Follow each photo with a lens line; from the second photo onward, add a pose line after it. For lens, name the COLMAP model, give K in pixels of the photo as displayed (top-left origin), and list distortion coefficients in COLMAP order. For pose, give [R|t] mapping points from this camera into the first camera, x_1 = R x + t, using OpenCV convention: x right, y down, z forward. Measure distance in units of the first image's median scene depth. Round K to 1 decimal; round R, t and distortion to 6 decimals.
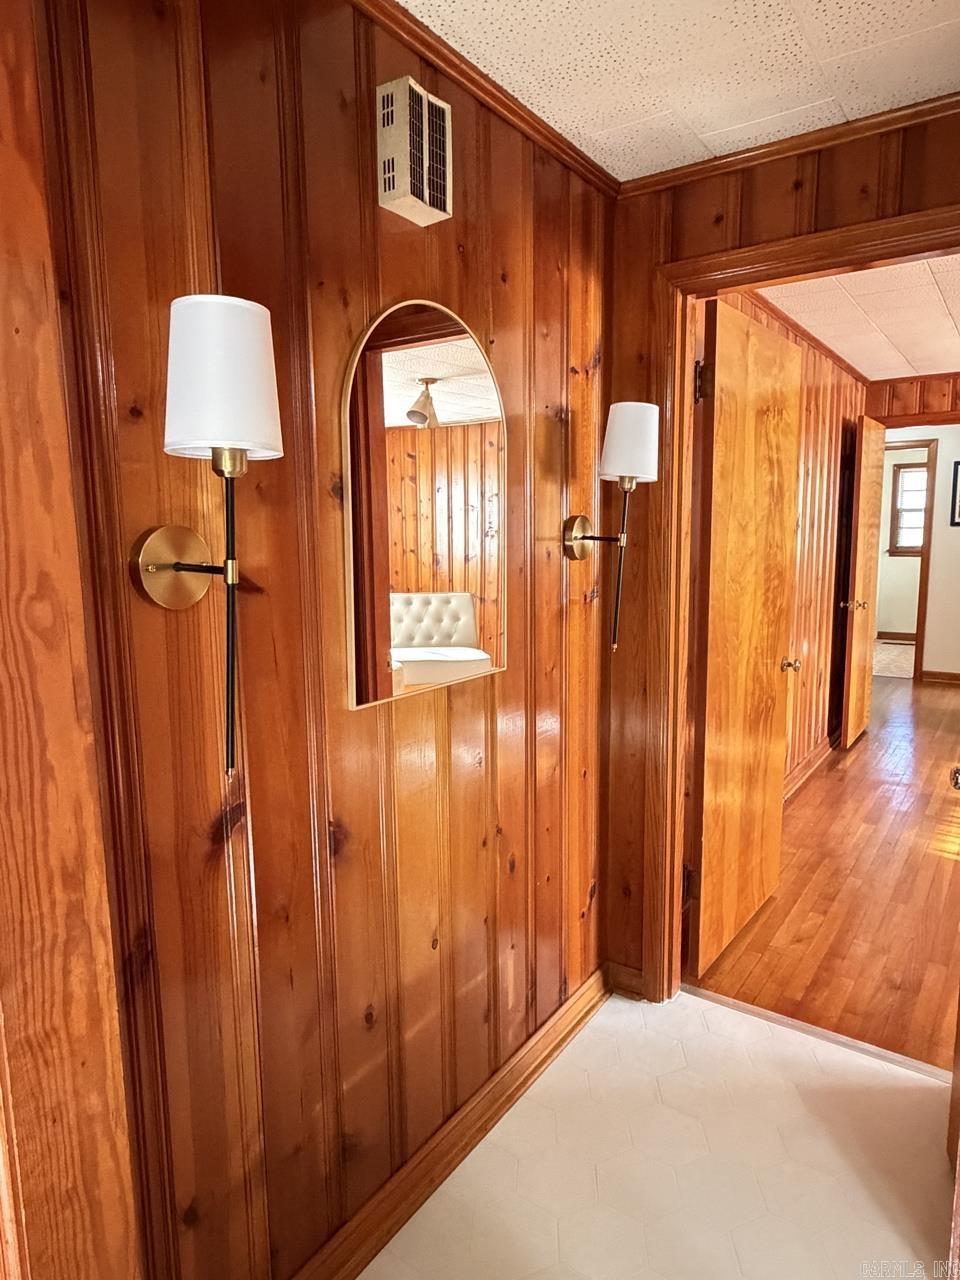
lens RADIAL K [[782.3, 0, 480.0], [0, 782.3, 639.1], [0, 0, 1]] dist [0.003718, -0.000085]
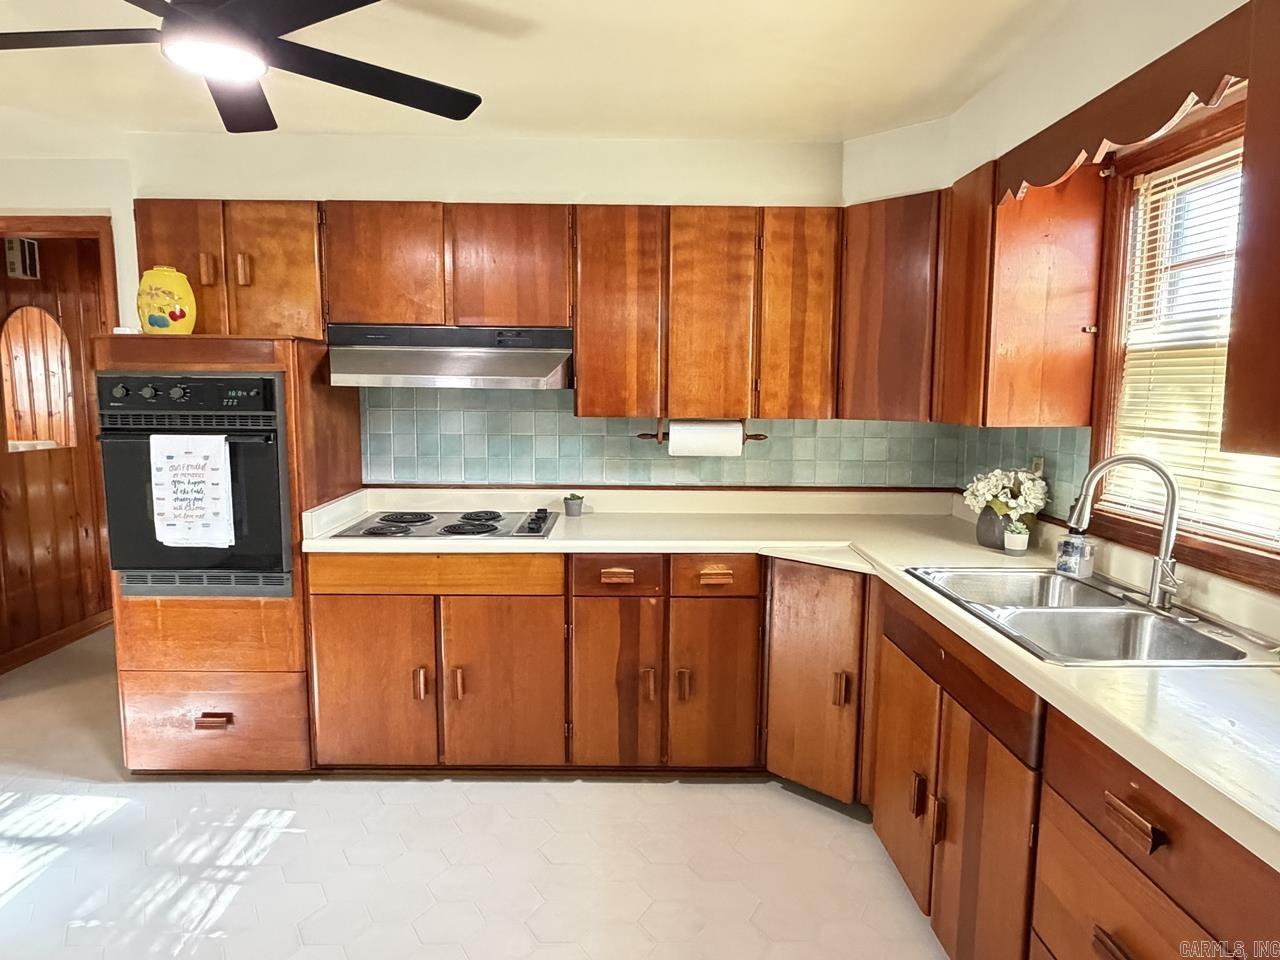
lens RADIAL K [[782.3, 0, 641.8], [0, 782.3, 488.3], [0, 0, 1]] dist [0.003718, -0.000085]
pose [[0.806522, -0.053827, 0.588749, 0.002329], [0.067809, 0.997697, -0.001676, 0.093788], [-0.587302, 0.041275, 0.808314, -0.648868]]
